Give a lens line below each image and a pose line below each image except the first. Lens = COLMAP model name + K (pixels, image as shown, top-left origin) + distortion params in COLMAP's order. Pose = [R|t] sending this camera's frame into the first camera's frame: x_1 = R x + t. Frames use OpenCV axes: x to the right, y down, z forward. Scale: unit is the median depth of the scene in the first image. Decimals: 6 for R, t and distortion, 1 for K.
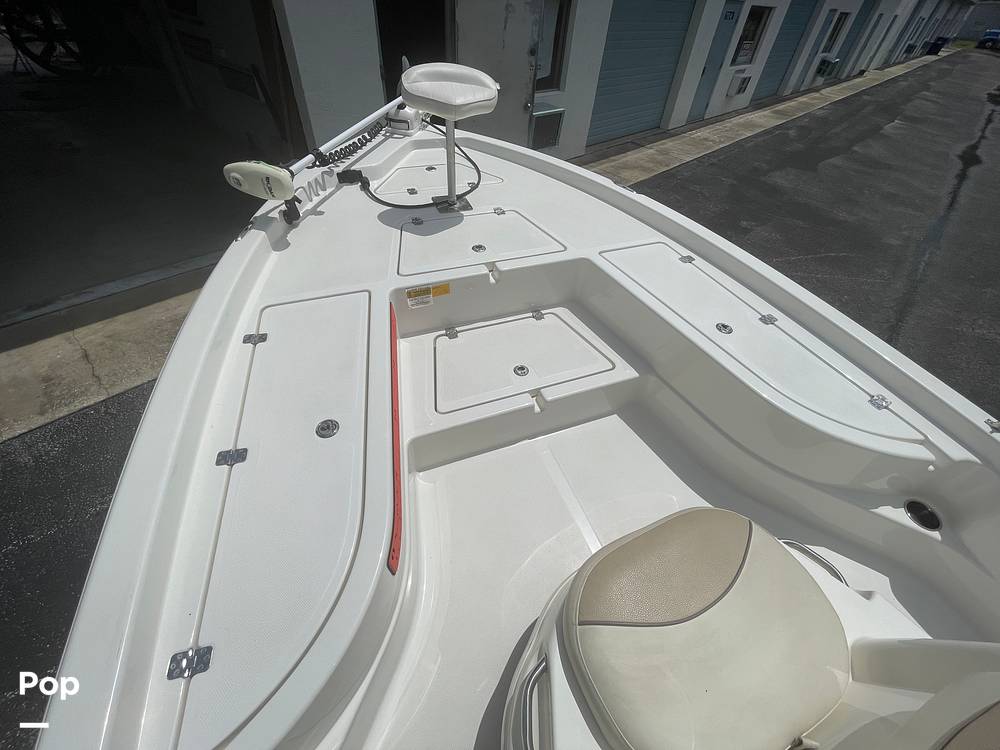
lens RADIAL K [[406.7, 0, 499.9], [0, 406.7, 372.1], [0, 0, 1]] dist [-0.001709, 0.000574]
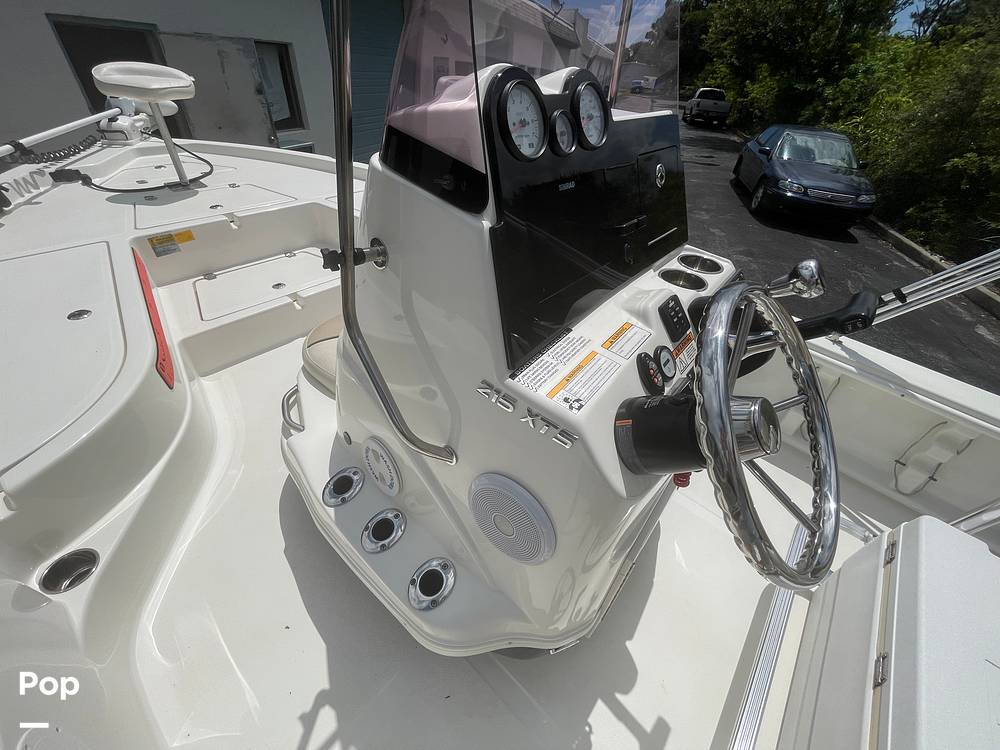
lens RADIAL K [[406.7, 0, 499.9], [0, 406.7, 372.1], [0, 0, 1]] dist [-0.001709, 0.000574]
pose [[0.889862, -0.291182, 0.351225, 0.053786], [0.326162, 0.944313, -0.043482, 0.198266], [-0.319006, 0.153250, 0.935281, -0.125676]]
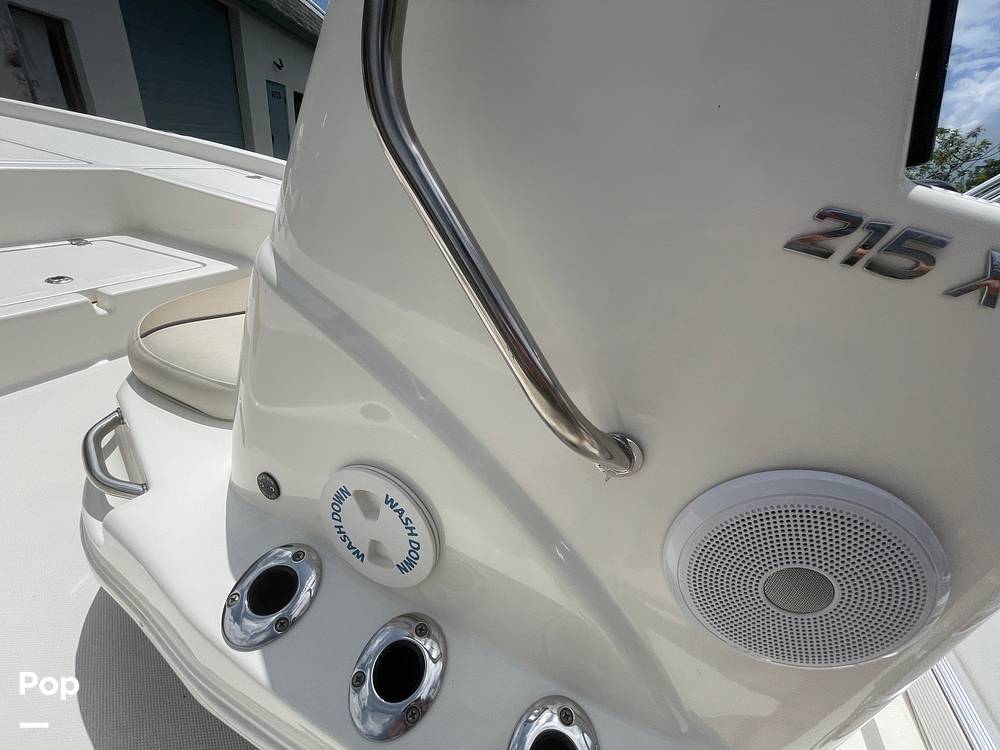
lens RADIAL K [[403.6, 0, 500.0], [0, 403.6, 375.0], [0, 0, 1]] dist [-0.000962, -0.000354]
pose [[0.687820, -0.312887, 0.654985, 0.027057], [0.420471, 0.907269, -0.008146, 0.195416], [-0.591699, 0.281005, 0.755598, -0.001236]]
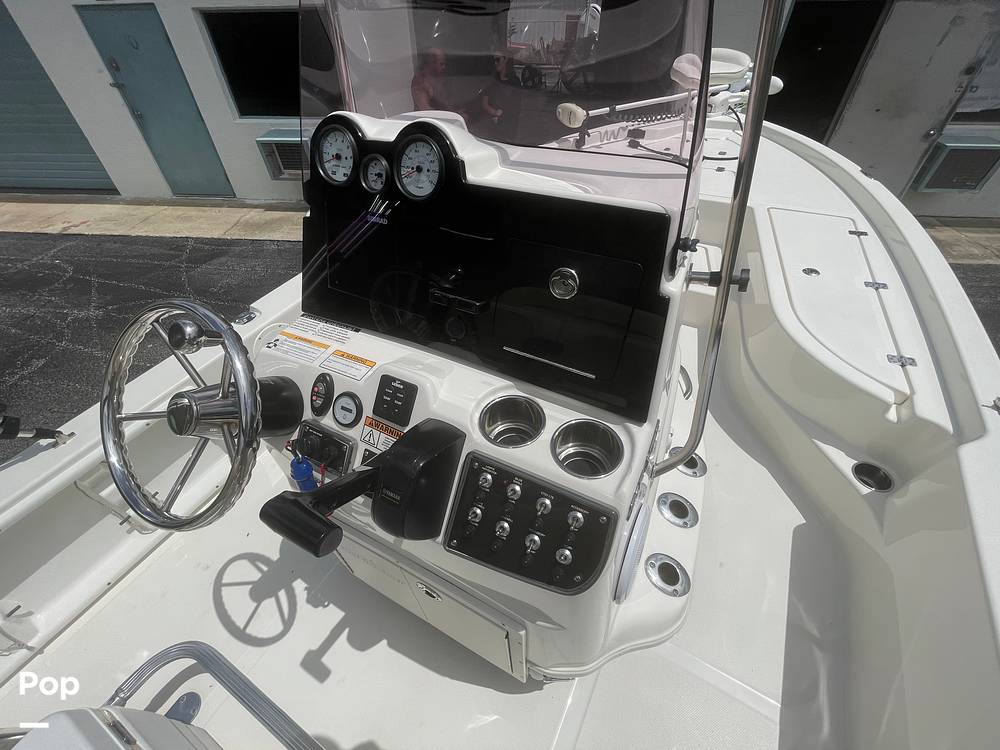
lens RADIAL K [[403.6, 0, 500.0], [0, 403.6, 375.0], [0, 0, 1]] dist [-0.000962, -0.000354]
pose [[0.622675, 0.469932, -0.625652, 0.303848], [-0.506141, 0.851666, 0.135961, 0.143782], [0.596739, 0.232009, 0.768163, -0.088978]]
